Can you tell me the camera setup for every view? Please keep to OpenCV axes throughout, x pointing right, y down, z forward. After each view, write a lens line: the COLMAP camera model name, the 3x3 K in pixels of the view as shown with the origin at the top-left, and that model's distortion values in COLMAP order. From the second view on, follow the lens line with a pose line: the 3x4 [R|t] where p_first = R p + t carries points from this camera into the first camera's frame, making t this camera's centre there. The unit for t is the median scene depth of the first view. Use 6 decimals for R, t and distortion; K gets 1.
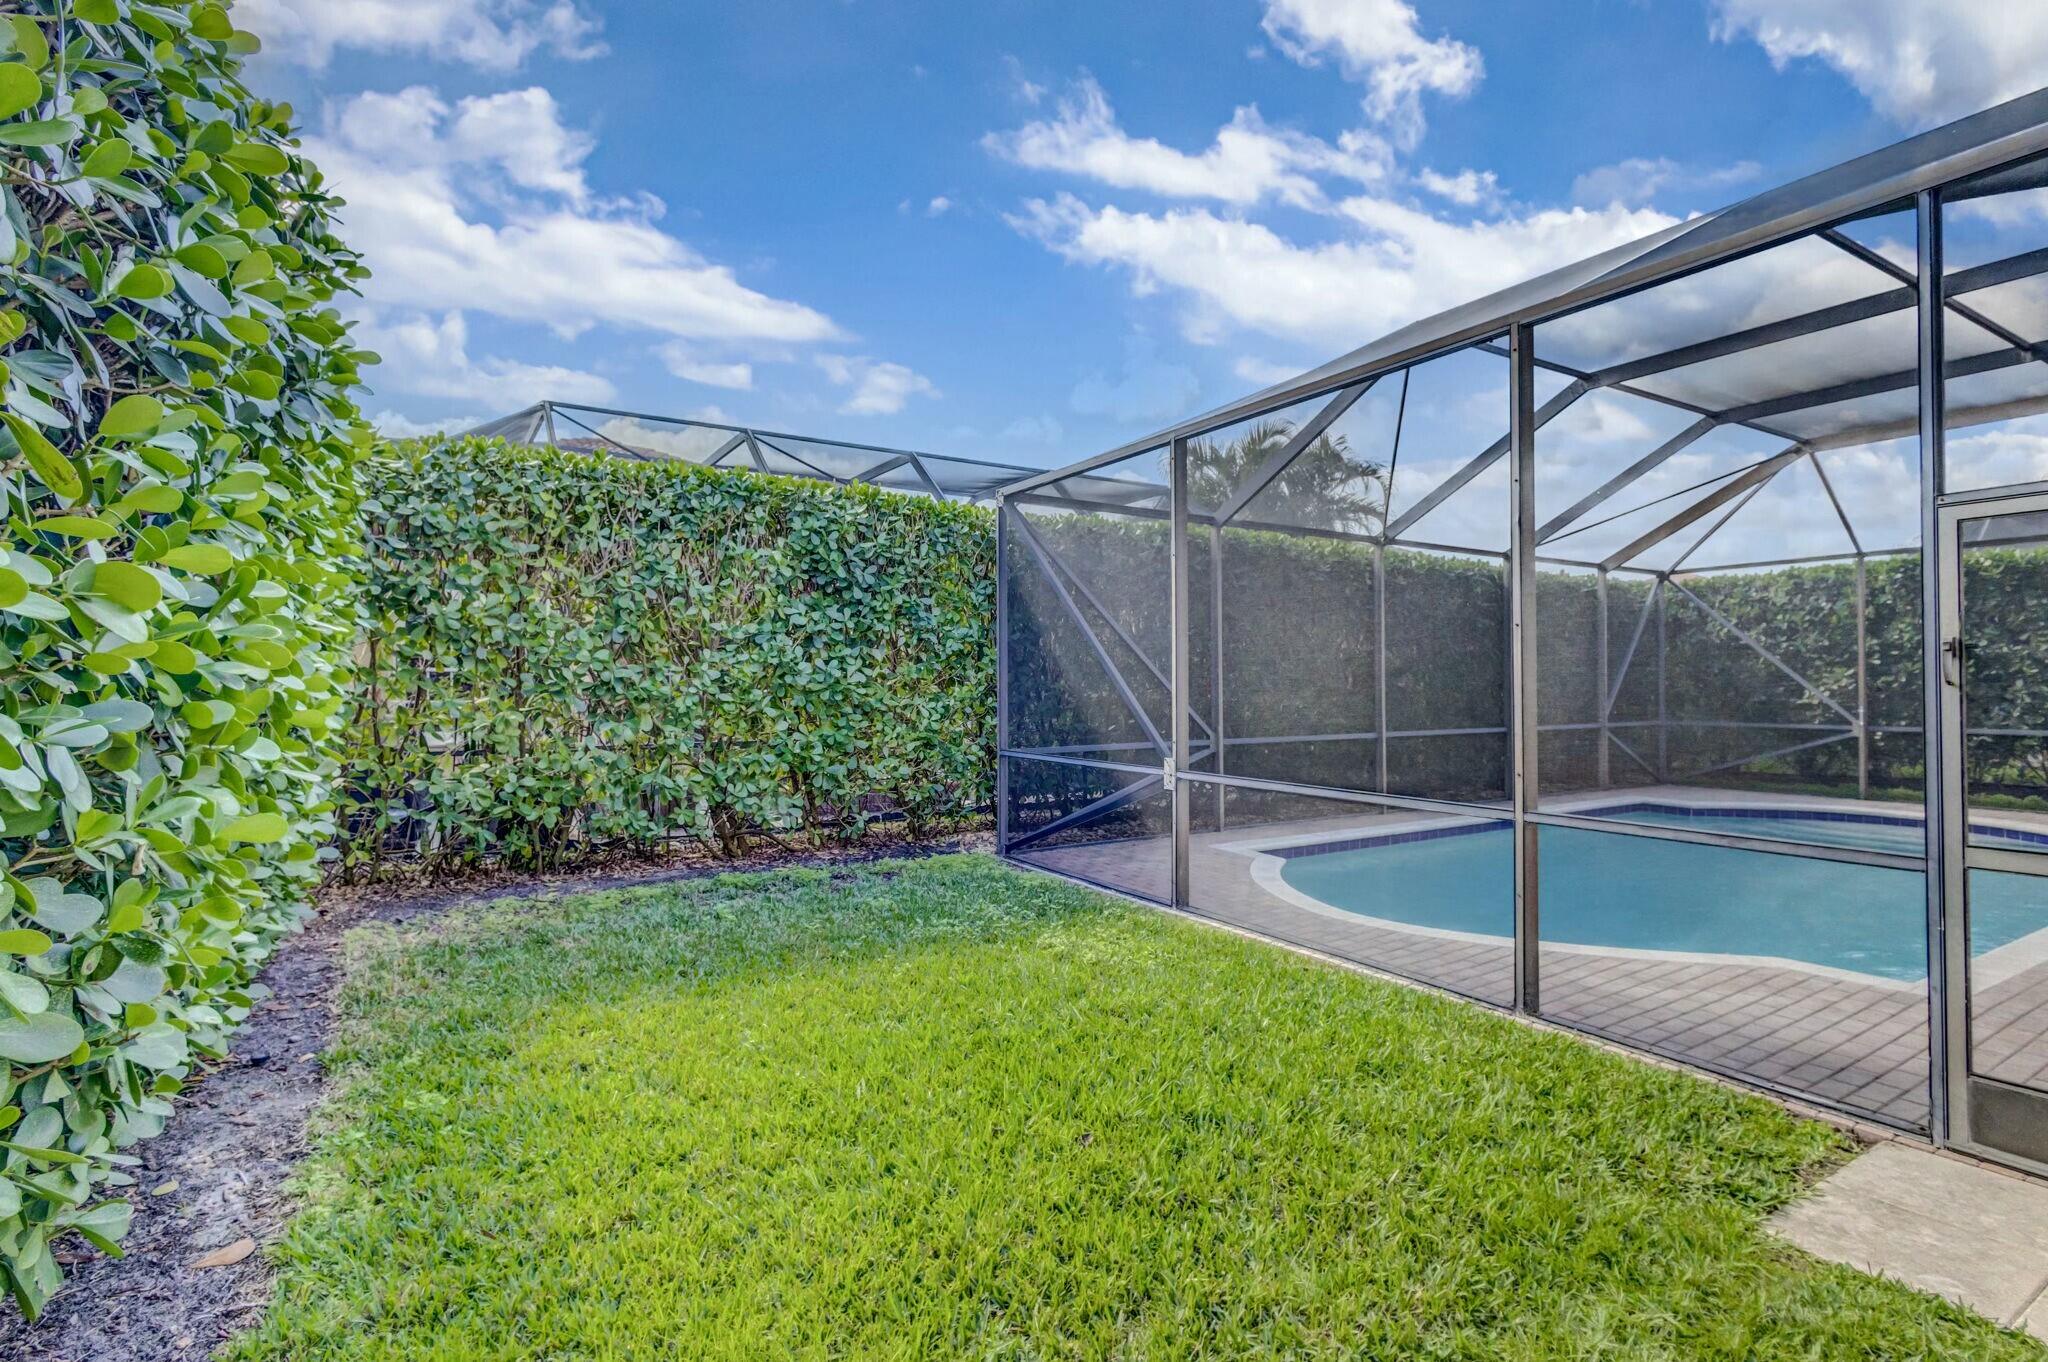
lens RADIAL K [[973.5, 0, 1024.8], [0, 973.5, 693.1], [0, 0, 1]] dist [0.005051, 0.000342]
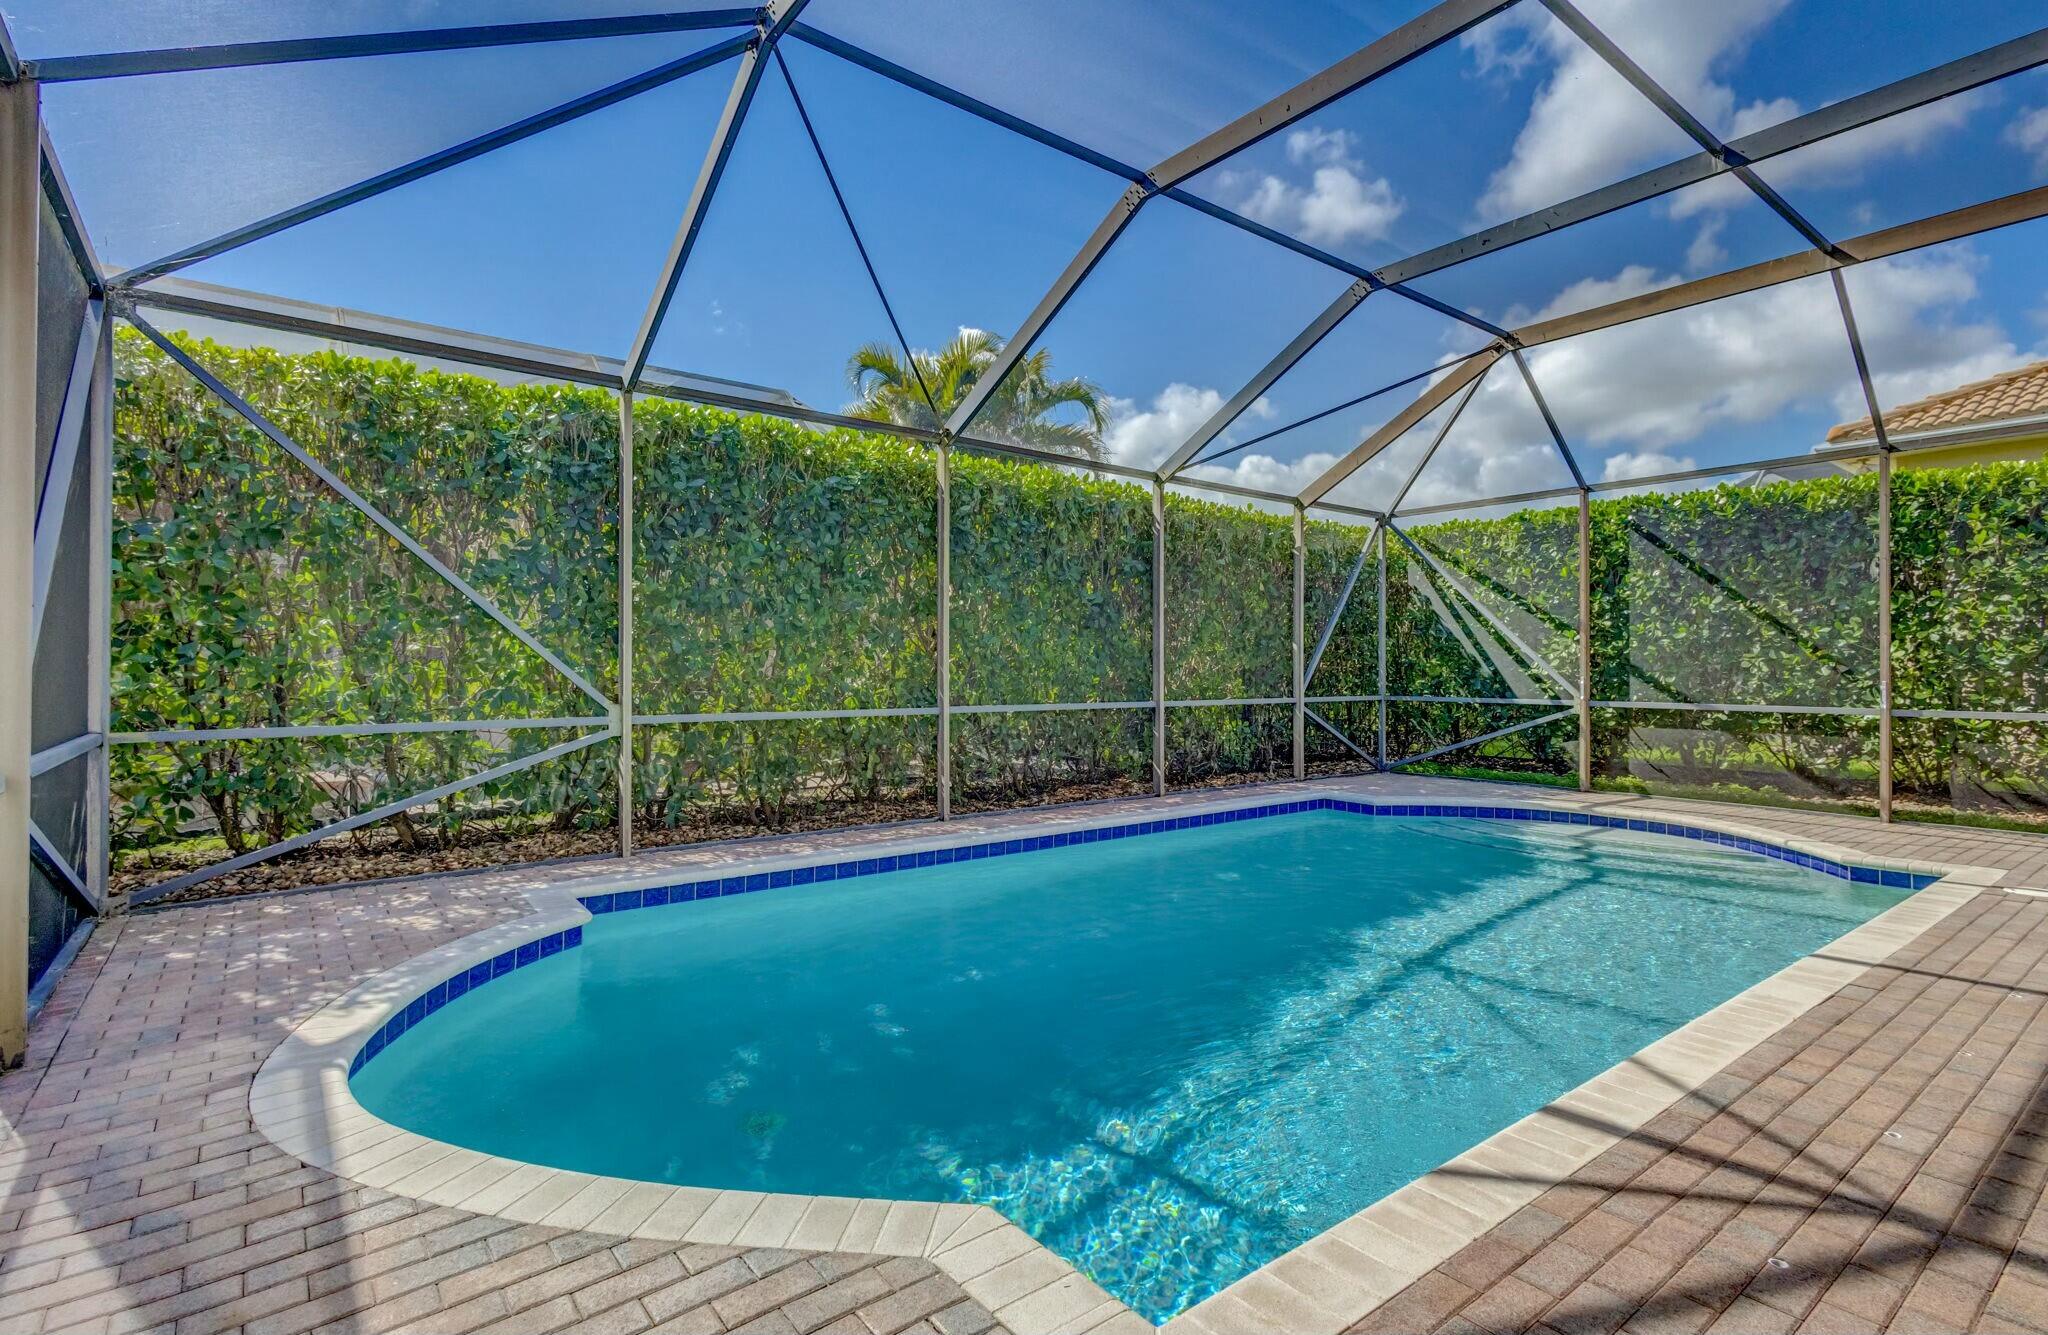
lens RADIAL K [[985.9, 0, 1024.0], [0, 985.9, 667.5], [0, 0, 1]] dist [-0.001276, -0.000193]
pose [[0.994132, 0.005814, 0.108020, 0.310512], [-0.005290, 0.999973, -0.005133, 0.012748], [-0.108047, 0.004532, 0.994135, 0.243165]]
